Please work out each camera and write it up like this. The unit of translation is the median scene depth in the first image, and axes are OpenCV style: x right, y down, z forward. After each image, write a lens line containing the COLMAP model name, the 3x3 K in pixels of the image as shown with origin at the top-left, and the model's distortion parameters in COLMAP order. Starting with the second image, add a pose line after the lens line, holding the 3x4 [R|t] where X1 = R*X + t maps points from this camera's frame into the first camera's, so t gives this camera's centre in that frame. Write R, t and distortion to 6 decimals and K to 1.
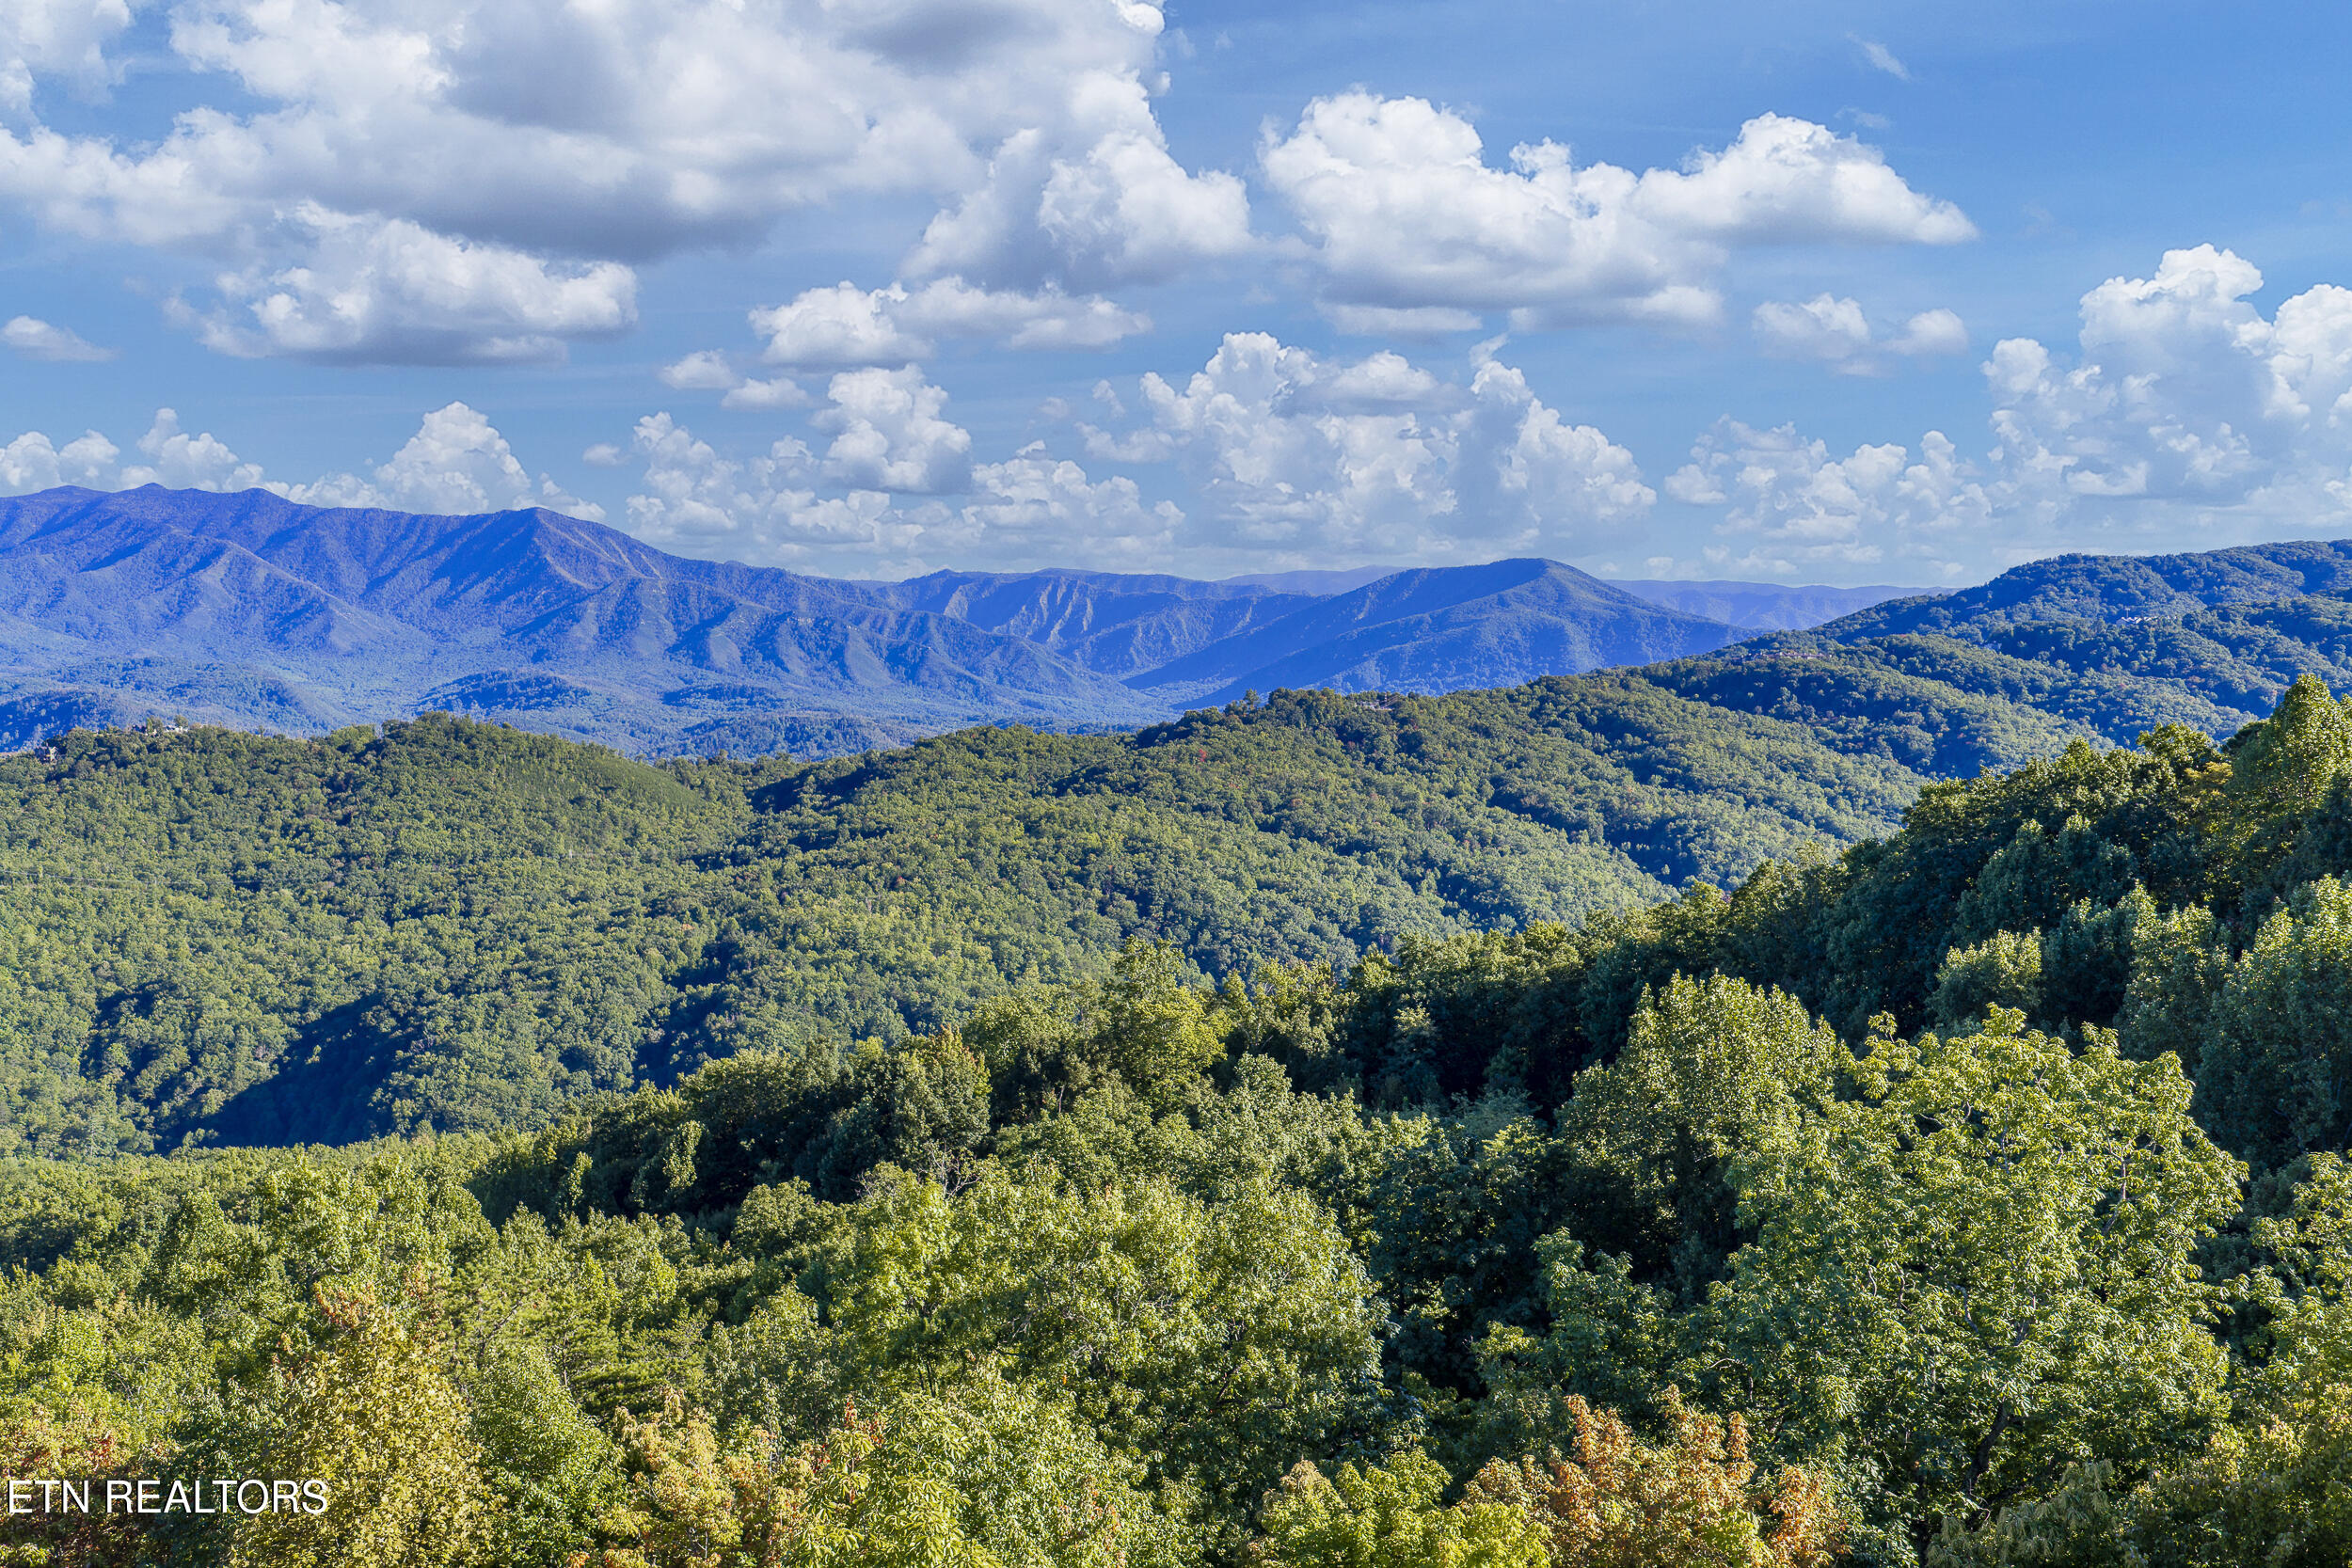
lens RADIAL K [[1941.0, 0, 1178.9], [0, 1941.0, 785.4], [0, 0, 1]] dist [0.022778, -0.038231]
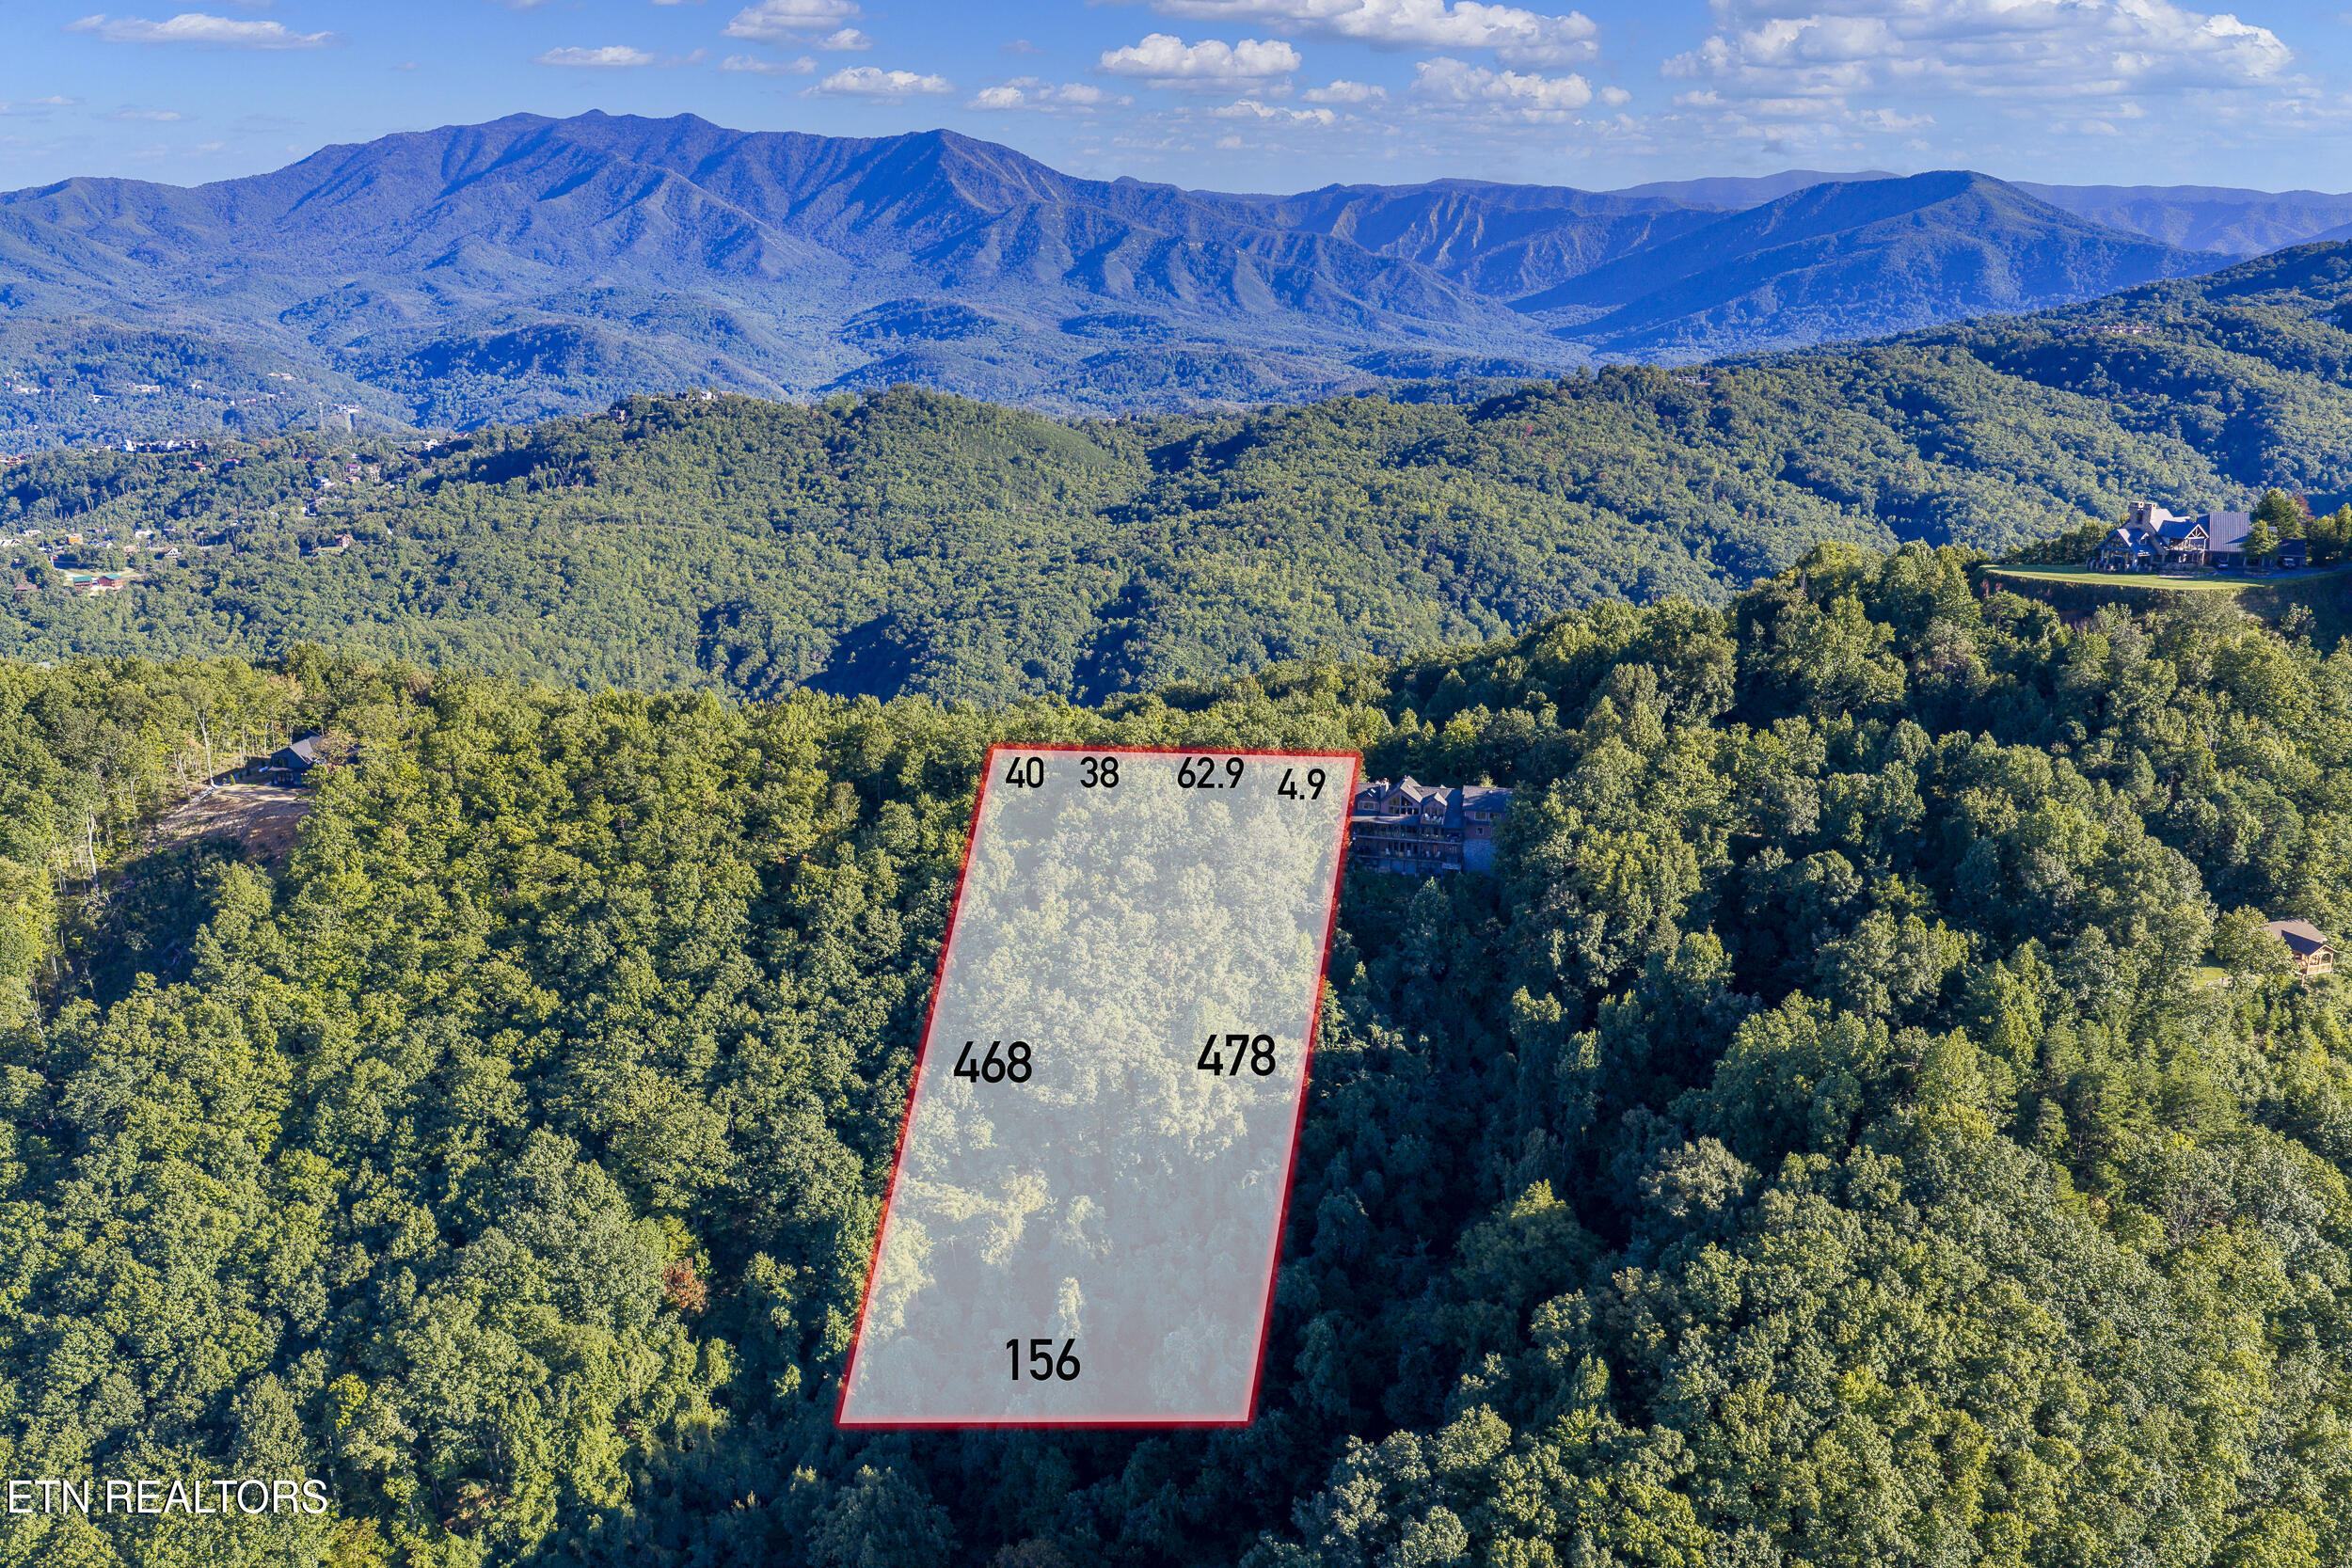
lens RADIAL K [[1941.0, 0, 1179.7], [0, 1941.0, 787.6], [0, 0, 1]] dist [0.022778, -0.038231]
pose [[0.980652, 0.049667, -0.189354, 0.037156], [-0.011713, 0.980433, 0.196504, -0.030905], [0.195409, -0.190484, 0.962045, -0.203781]]
